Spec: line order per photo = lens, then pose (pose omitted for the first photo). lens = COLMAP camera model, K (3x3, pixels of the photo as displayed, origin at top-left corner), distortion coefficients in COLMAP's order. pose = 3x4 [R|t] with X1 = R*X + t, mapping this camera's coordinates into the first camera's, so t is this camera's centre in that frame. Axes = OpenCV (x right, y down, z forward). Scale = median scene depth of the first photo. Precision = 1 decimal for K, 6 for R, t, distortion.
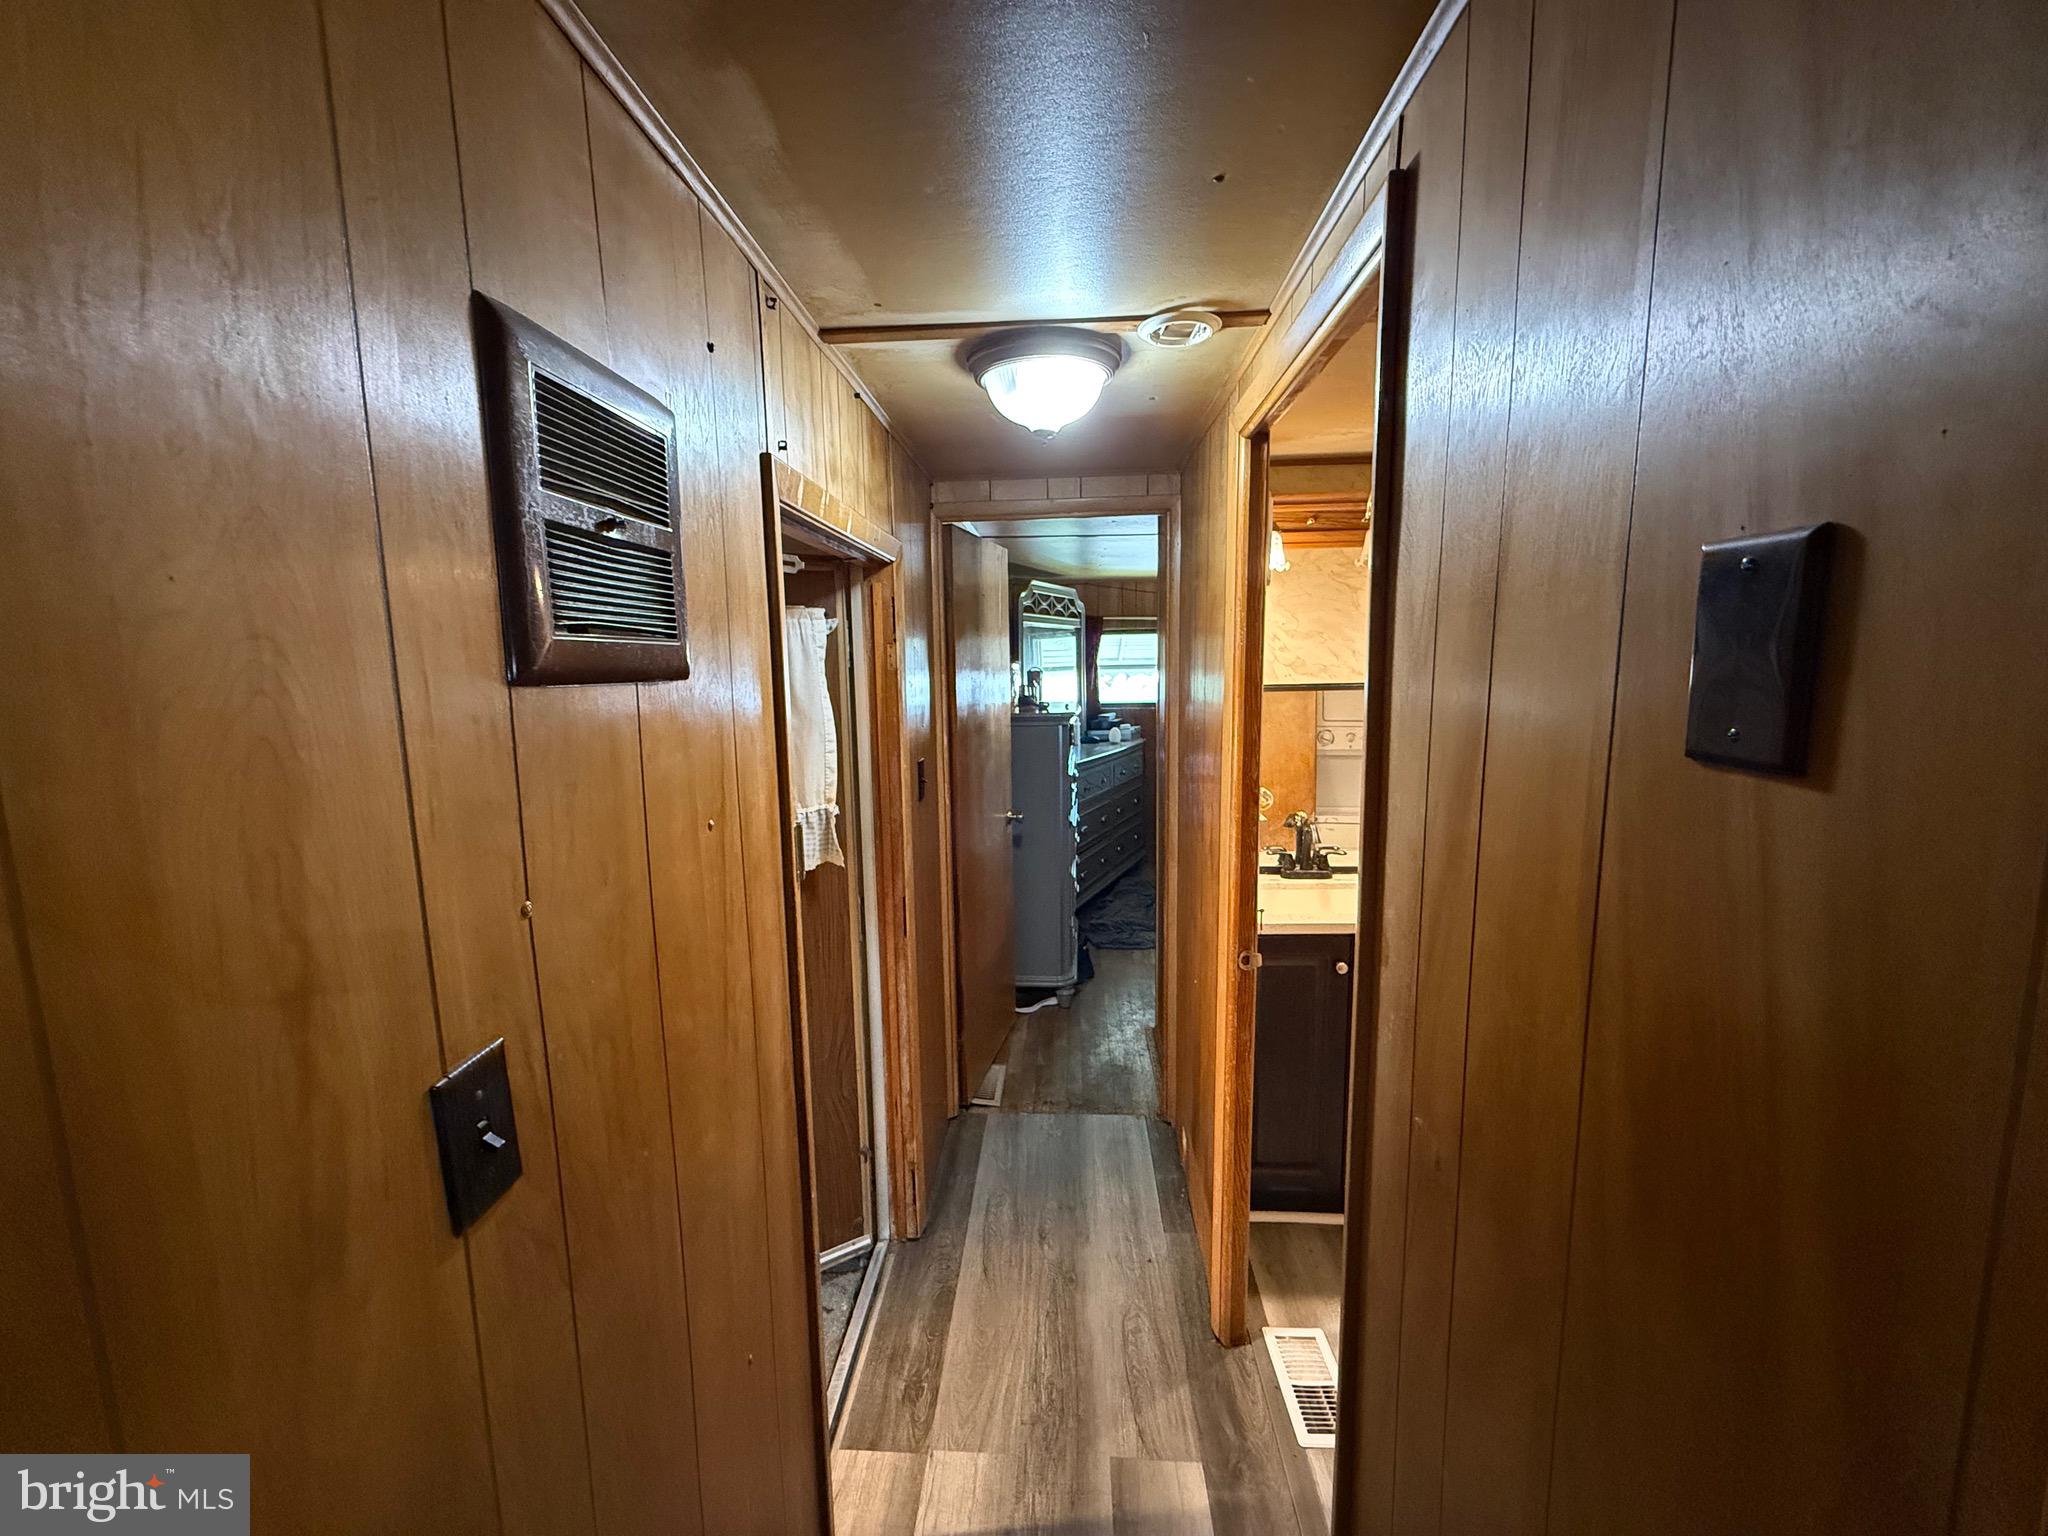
lens RADIAL K [[811.3, 0, 1024.0], [0, 811.3, 768.0], [0, 0, 1]] dist [-0.000984, -0.000437]
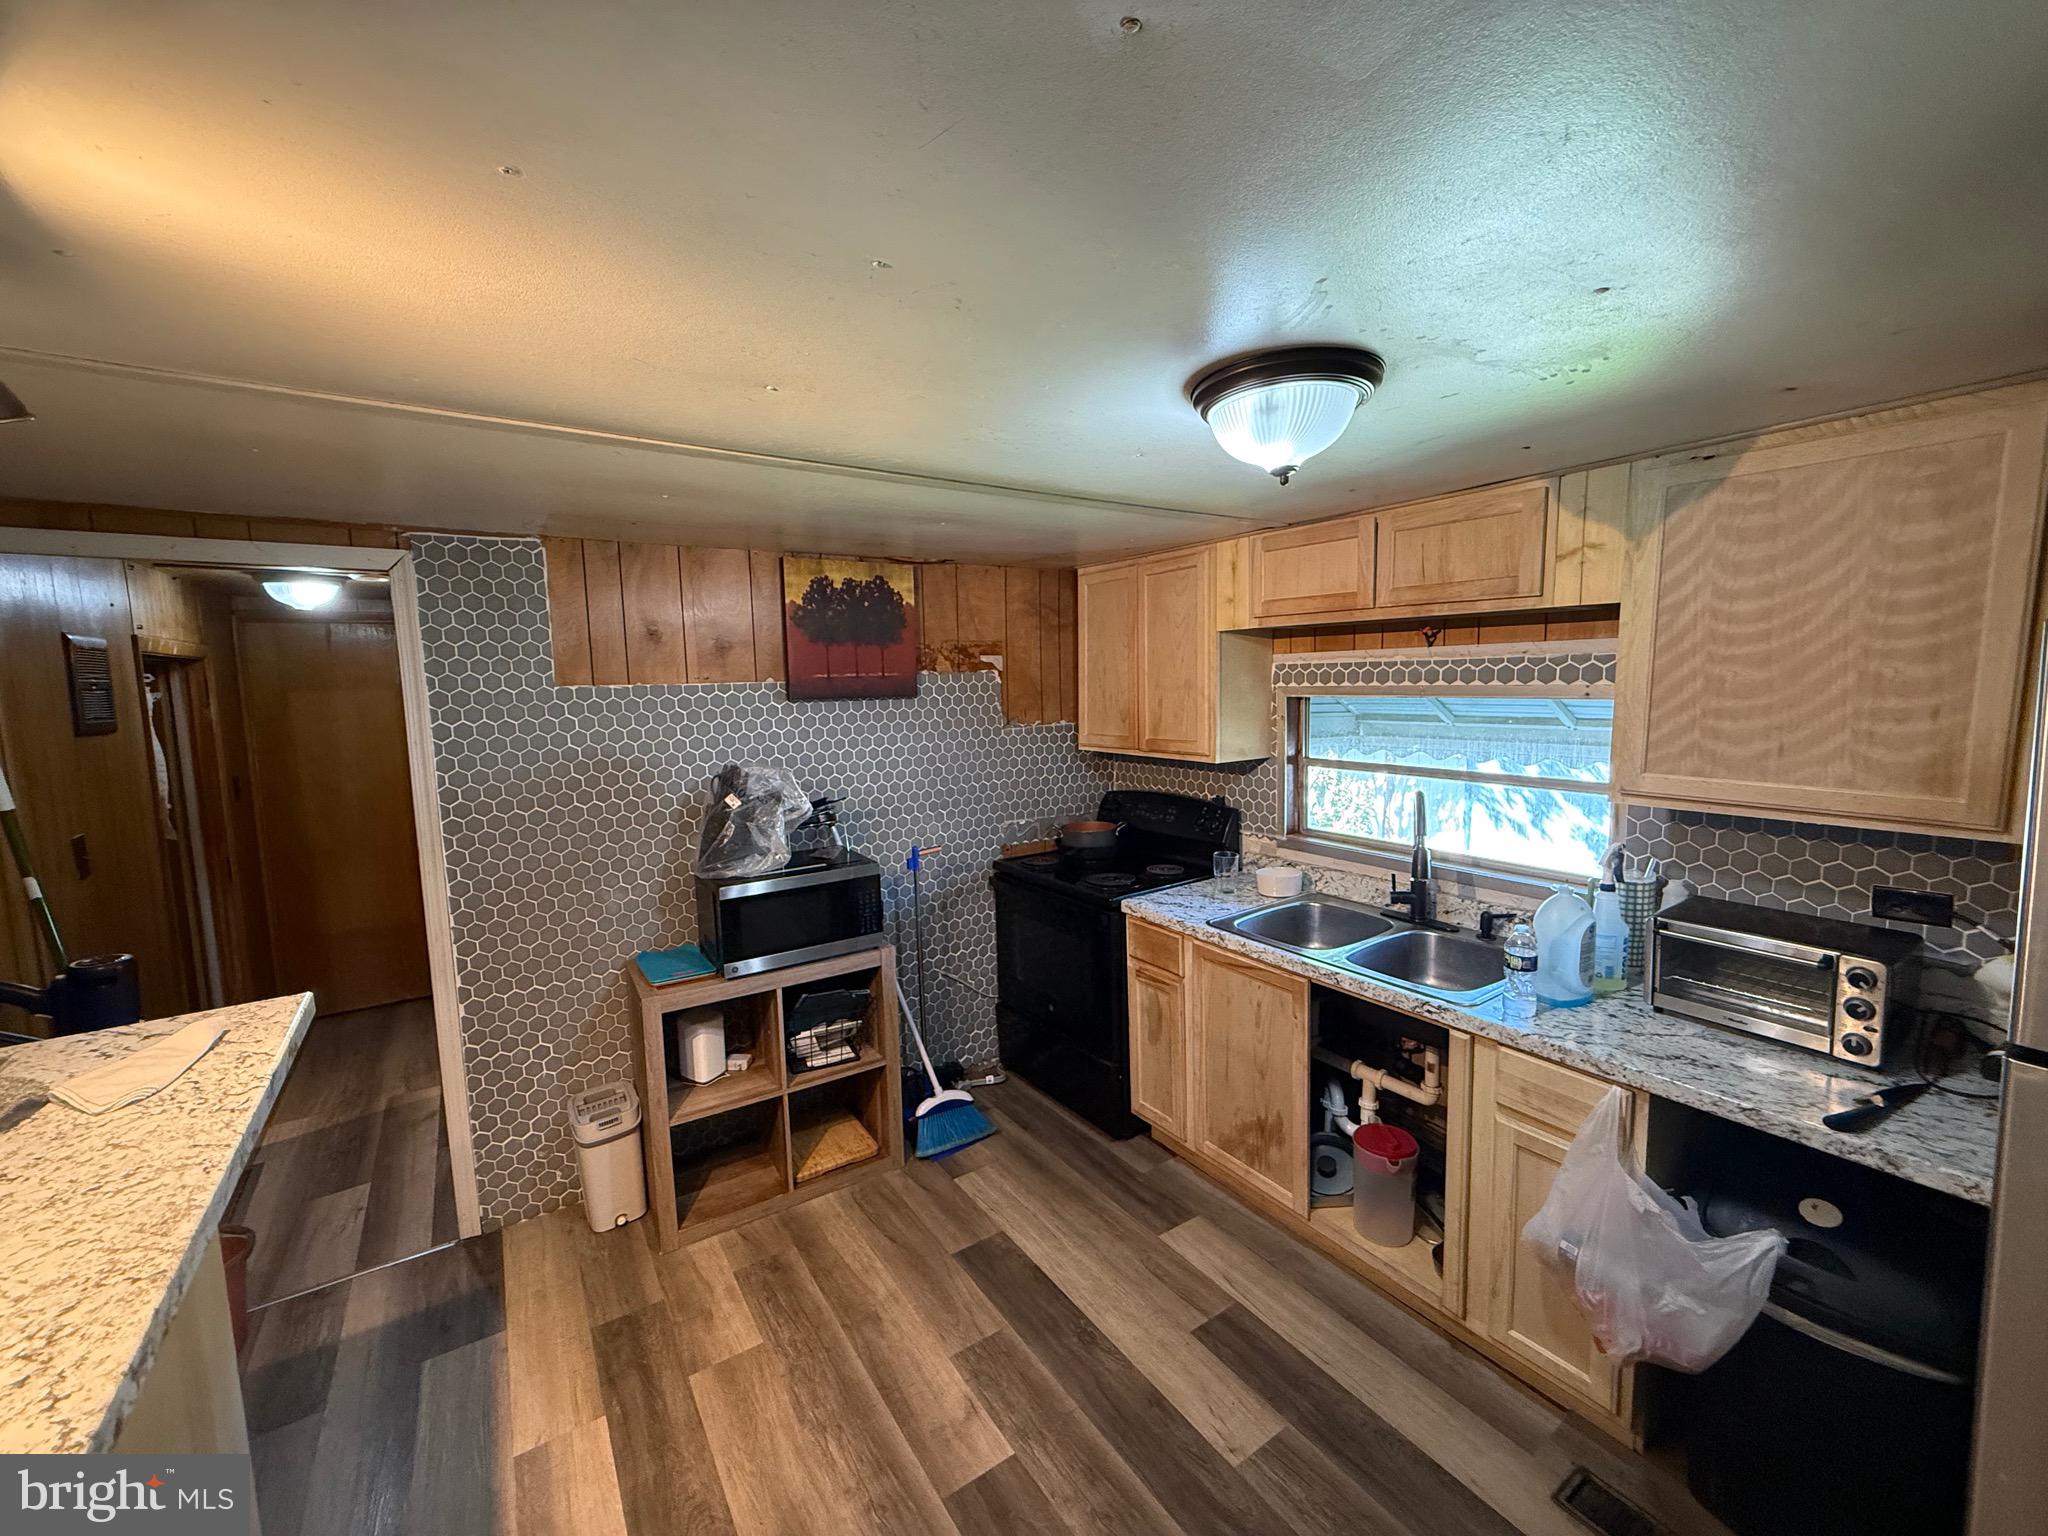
lens RADIAL K [[811.3, 0, 1024.0], [0, 811.3, 768.0], [0, 0, 1]] dist [-0.000984, -0.000437]
pose [[0.793419, -0.067020, 0.604974, 0.166602], [0.085986, 0.996294, -0.002398, 0.131642], [-0.602571, 0.053922, 0.796241, -1.418923]]
